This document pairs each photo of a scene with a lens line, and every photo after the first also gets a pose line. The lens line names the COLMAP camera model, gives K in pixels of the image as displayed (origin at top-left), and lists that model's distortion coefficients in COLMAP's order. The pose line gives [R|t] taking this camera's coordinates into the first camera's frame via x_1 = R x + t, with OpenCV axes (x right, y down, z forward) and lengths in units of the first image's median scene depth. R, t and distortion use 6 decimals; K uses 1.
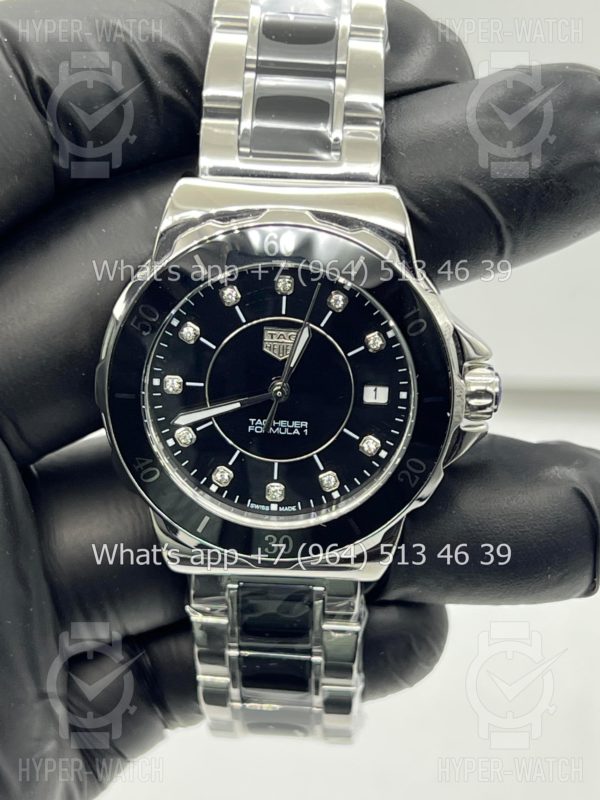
lens RADIAL K [[1869.3, 0, 300.0], [0, 1869.3, 400.0], [0, 0, 1]] dist [0.027771, 0.102435]
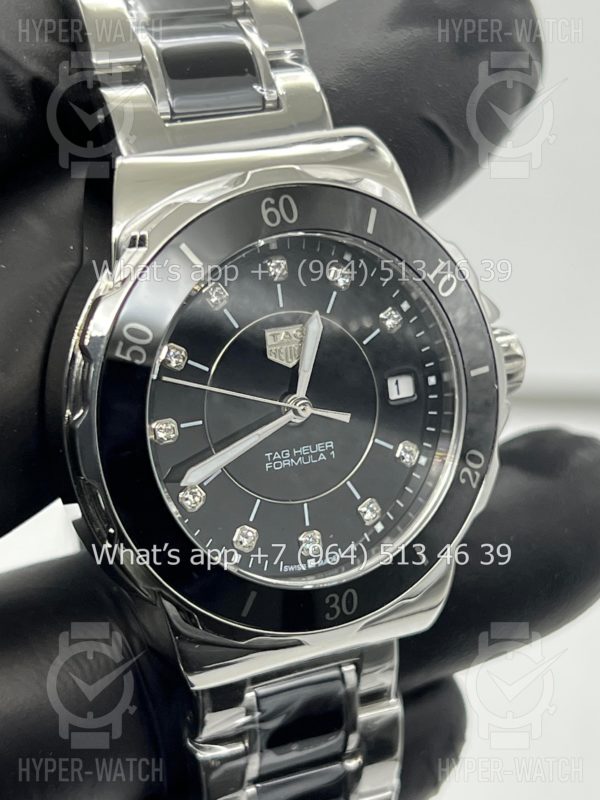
lens RADIAL K [[1869.3, 0, 300.0], [0, 1869.3, 400.0], [0, 0, 1]] dist [0.027771, 0.102435]
pose [[0.873482, -0.210022, 0.439227, -0.343115], [0.266471, 0.961277, -0.070278, 0.046170], [-0.407459, 0.178428, 0.895623, 0.310808]]
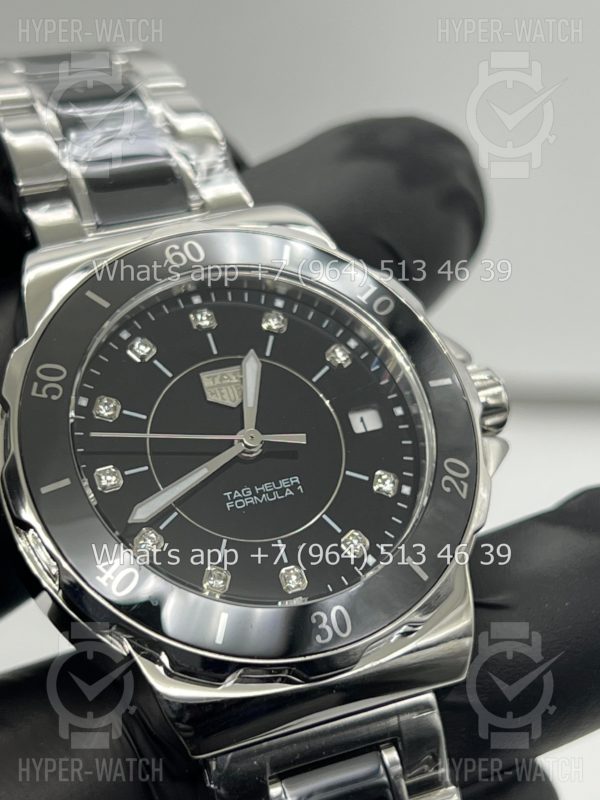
lens RADIAL K [[1869.3, 0, 300.0], [0, 1869.3, 400.0], [0, 0, 1]] dist [0.027771, 0.102435]
pose [[0.899540, -0.235813, 0.367722, -0.257132], [0.408628, 0.751828, -0.517473, 0.368342], [-0.154437, 0.615749, 0.772659, 0.415669]]
